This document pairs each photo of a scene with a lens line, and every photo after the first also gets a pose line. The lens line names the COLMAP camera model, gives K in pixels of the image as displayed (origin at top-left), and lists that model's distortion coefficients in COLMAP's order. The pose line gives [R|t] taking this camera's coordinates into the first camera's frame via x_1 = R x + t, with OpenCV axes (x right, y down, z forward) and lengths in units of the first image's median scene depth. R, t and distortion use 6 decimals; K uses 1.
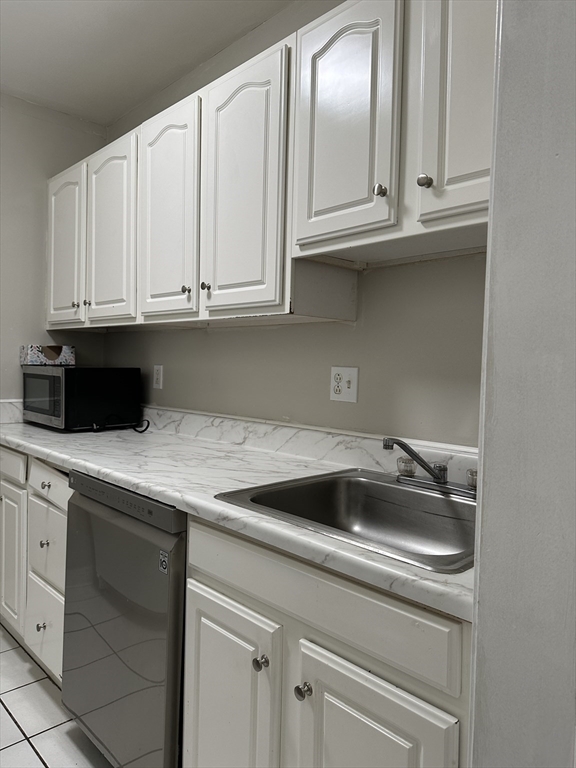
lens RADIAL K [[535.0, 0, 287.4], [0, 535.0, 382.1], [0, 0, 1]] dist [0.088813, -0.104104]
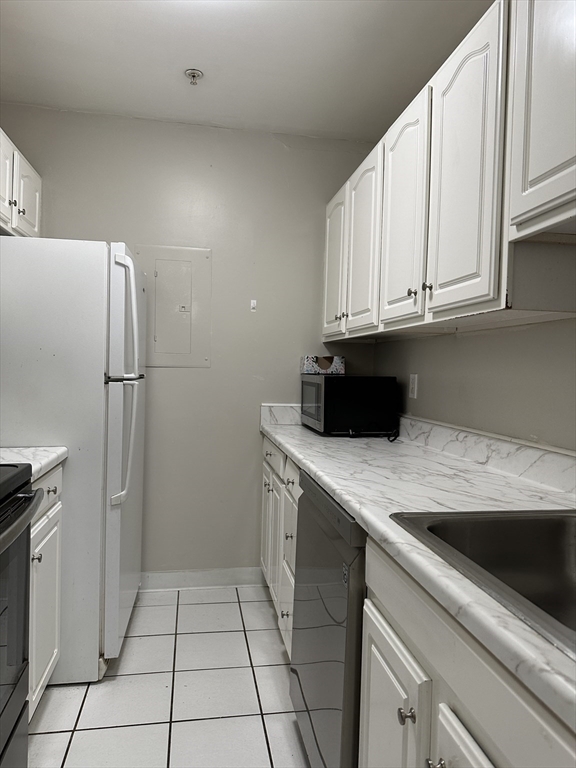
lens RADIAL K [[532.1, 0, 284.7], [0, 532.1, 379.3], [0, 0, 1]] dist [0.112027, -0.146015]
pose [[0.822960, 0.008336, -0.568037, 0.147523], [-0.024374, 0.999490, -0.020646, 0.004726], [0.567575, 0.030836, 0.822744, 0.091796]]
